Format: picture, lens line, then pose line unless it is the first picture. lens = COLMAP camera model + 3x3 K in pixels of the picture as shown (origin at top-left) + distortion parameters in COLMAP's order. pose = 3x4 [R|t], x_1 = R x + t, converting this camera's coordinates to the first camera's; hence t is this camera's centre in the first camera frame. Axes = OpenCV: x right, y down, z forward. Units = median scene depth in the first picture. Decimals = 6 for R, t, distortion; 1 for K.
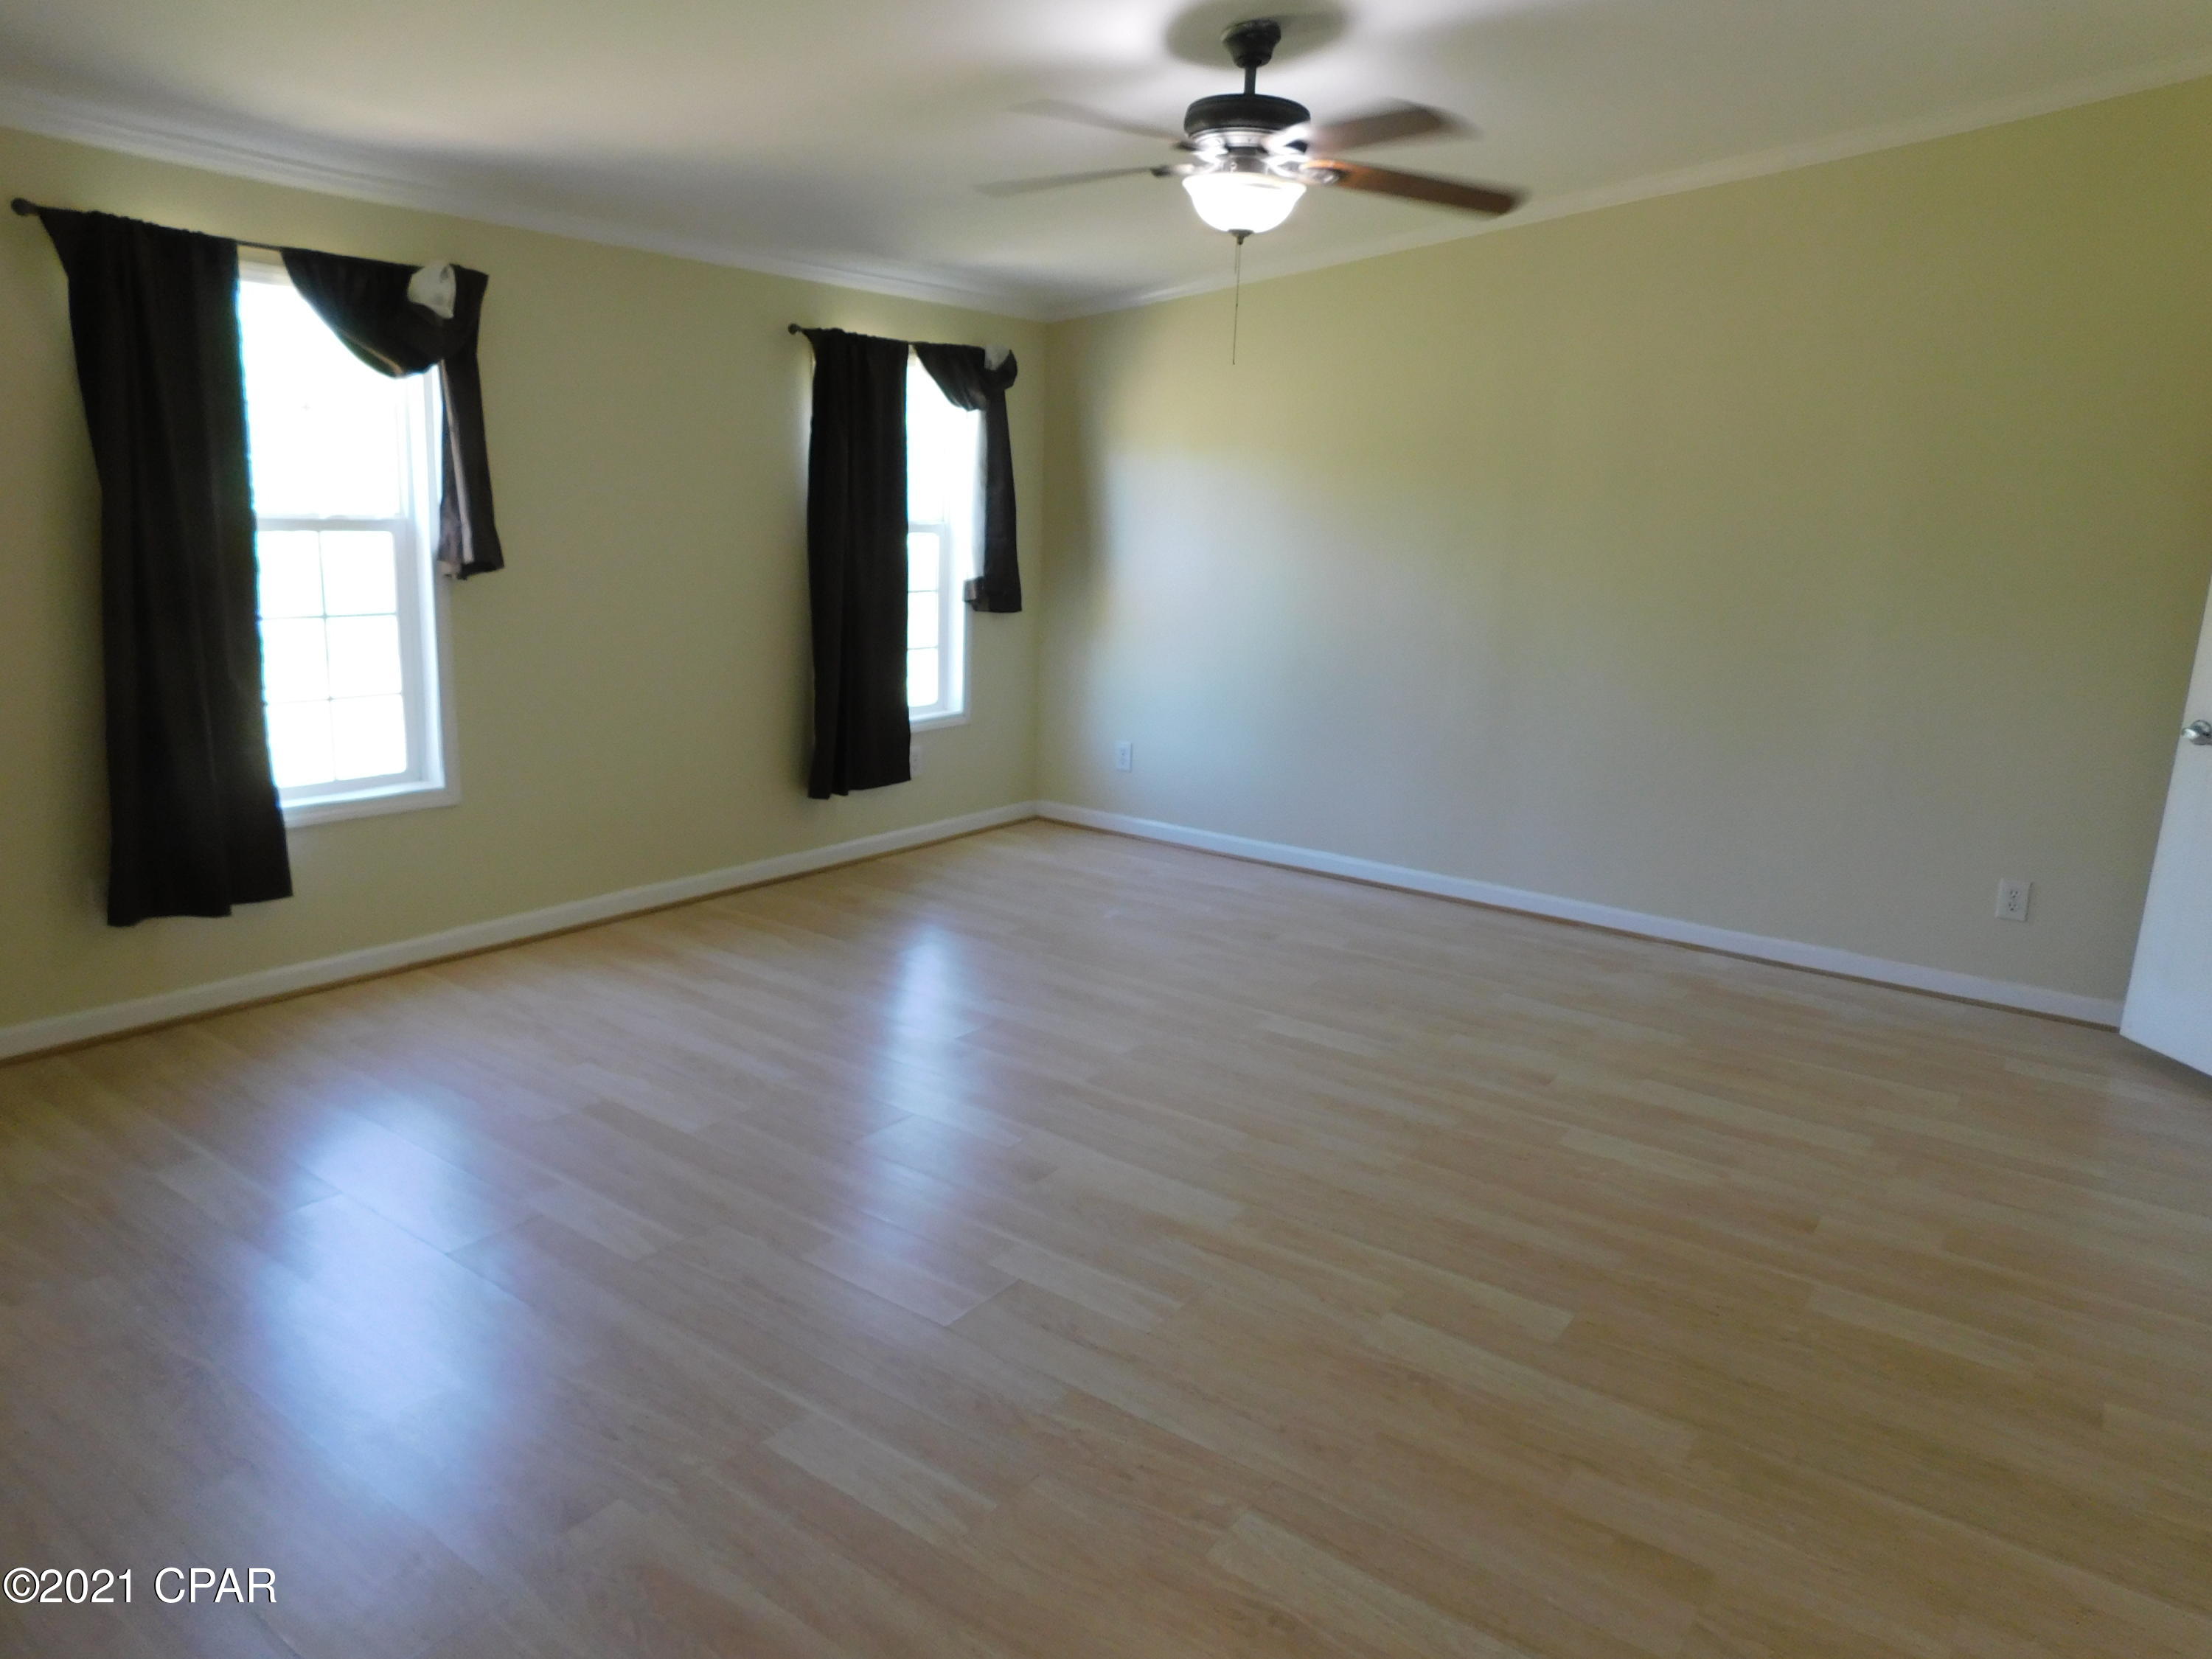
lens RADIAL K [[1462.3, 0, 1106.0], [0, 1462.3, 829.5], [0, 0, 1]] dist [-0.062780, 0.045431]
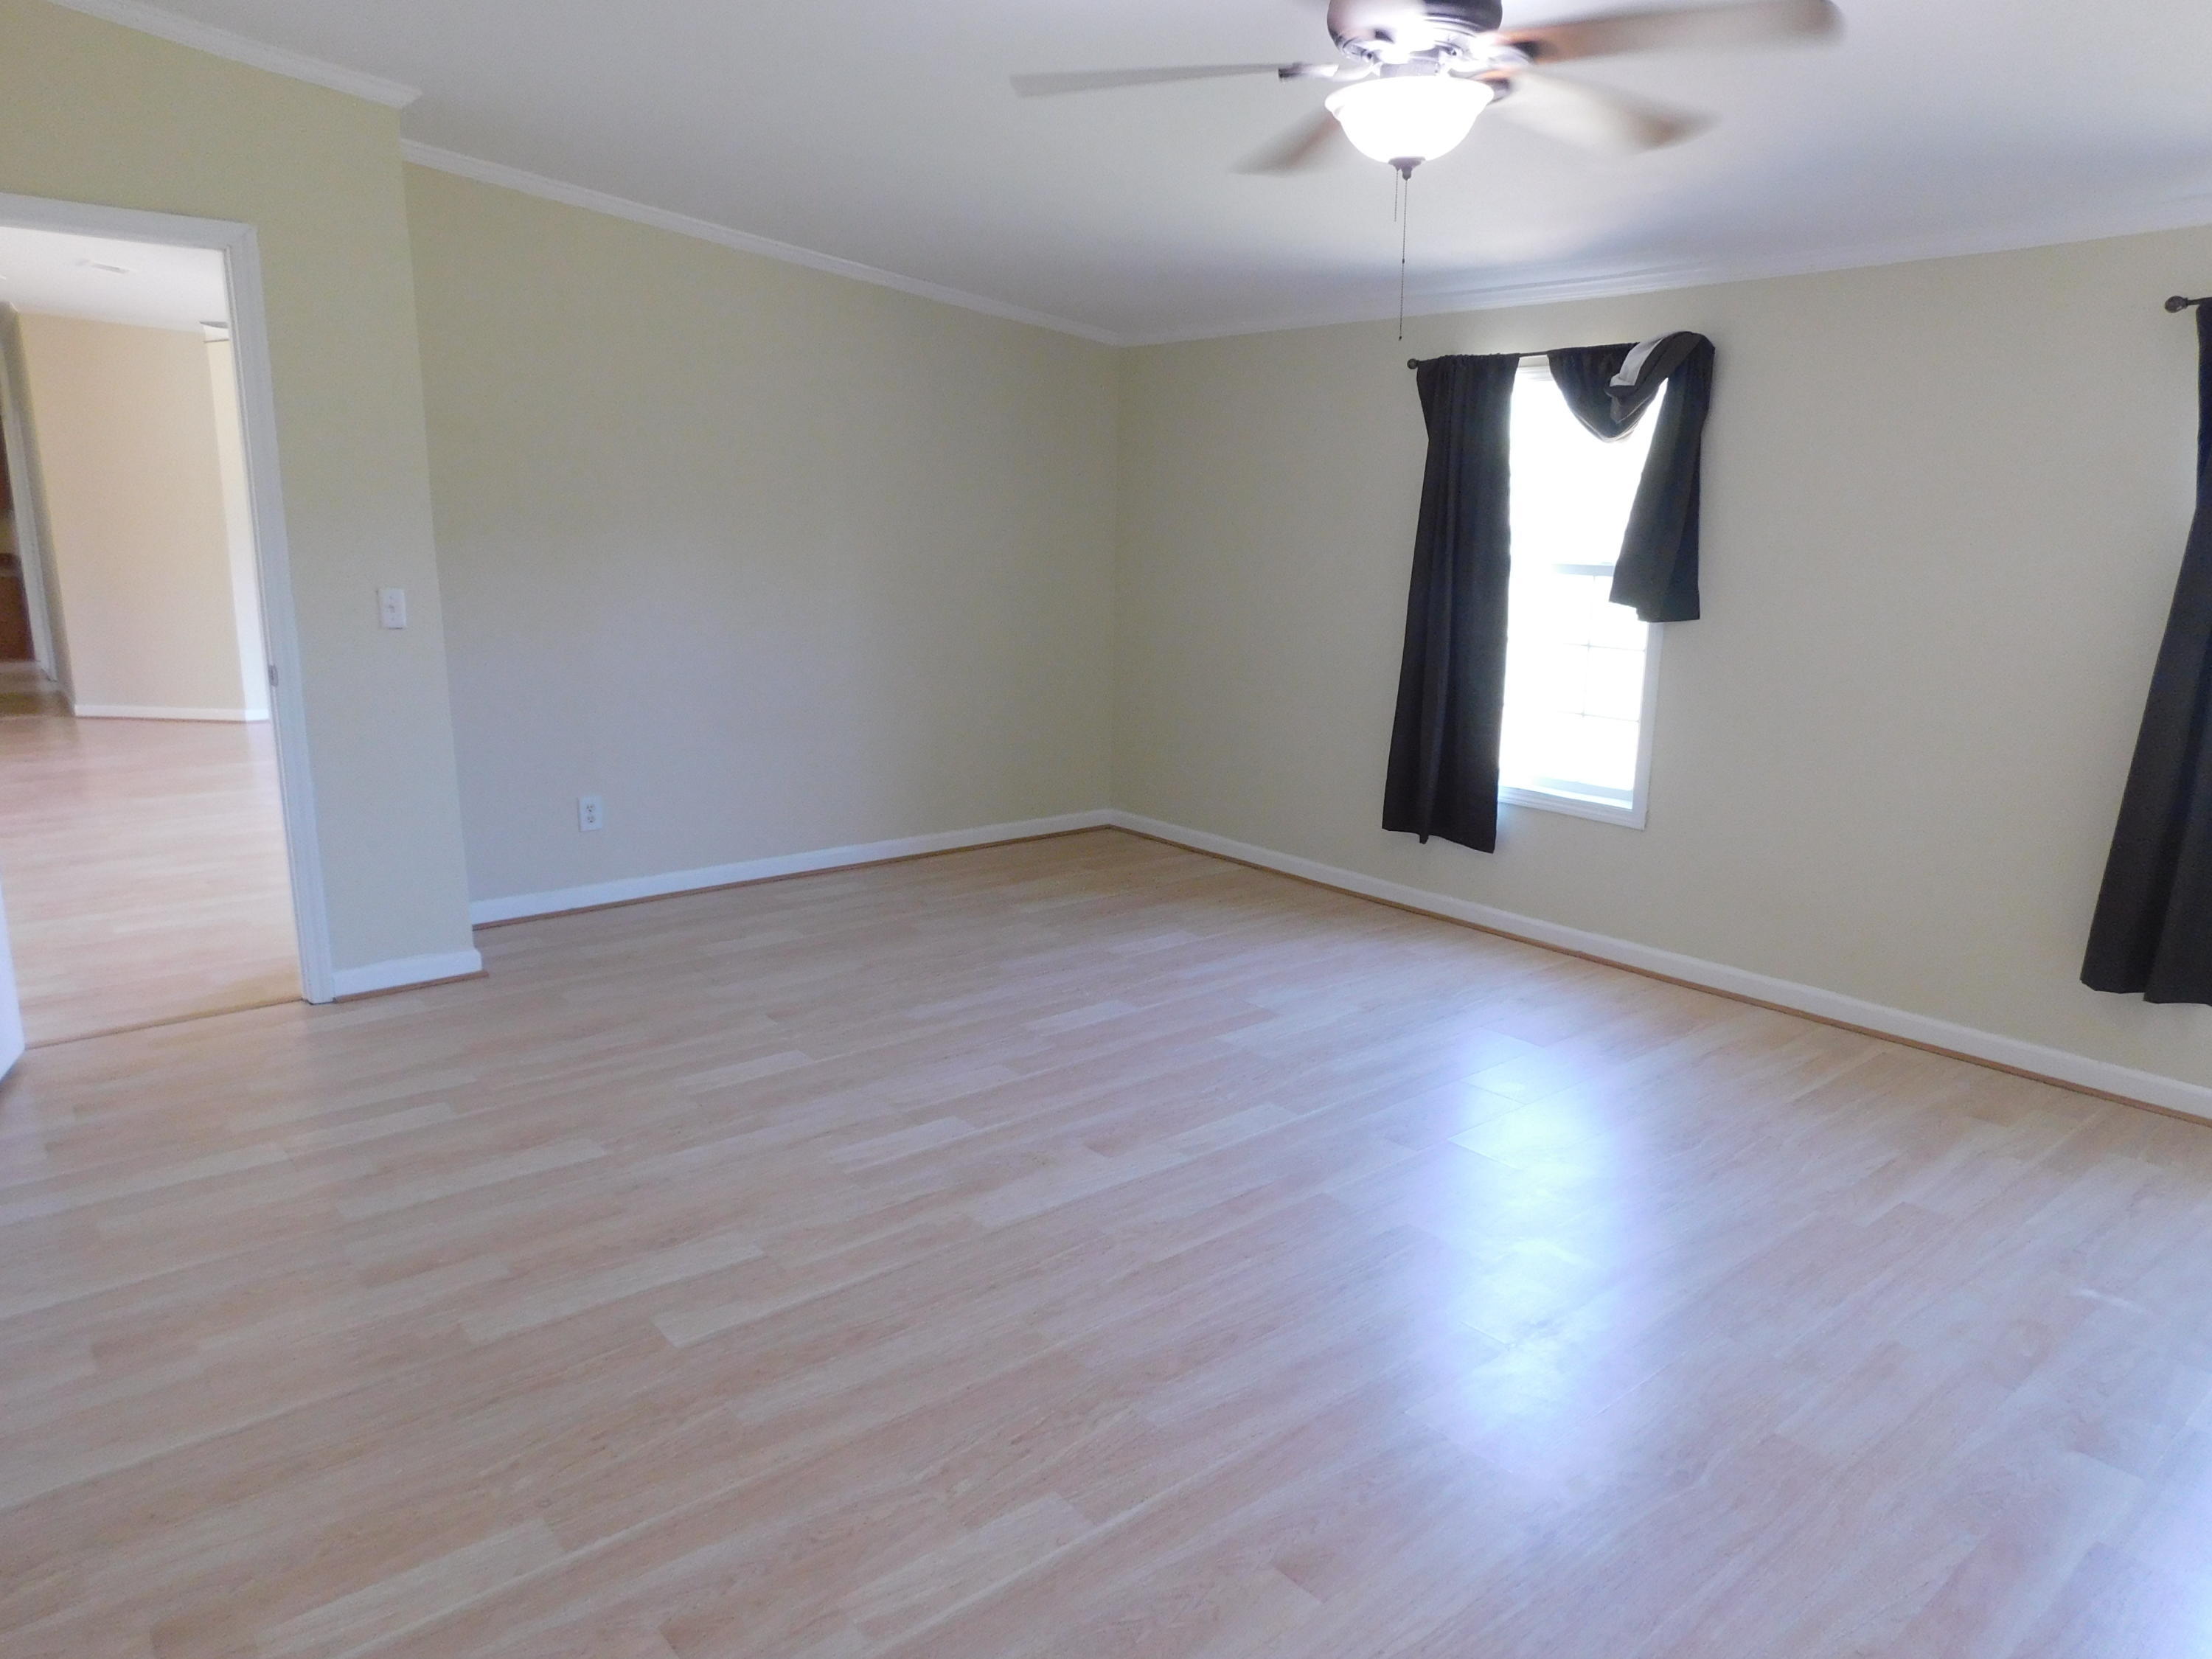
lens RADIAL K [[1462.3, 0, 1106.0], [0, 1462.3, 829.5], [0, 0, 1]] dist [-0.062780, 0.045431]
pose [[-0.254028, 0.164985, -0.953021, 0.897428], [-0.233287, 0.945800, 0.225918, -0.221484], [0.938641, 0.279717, -0.201771, 1.102644]]
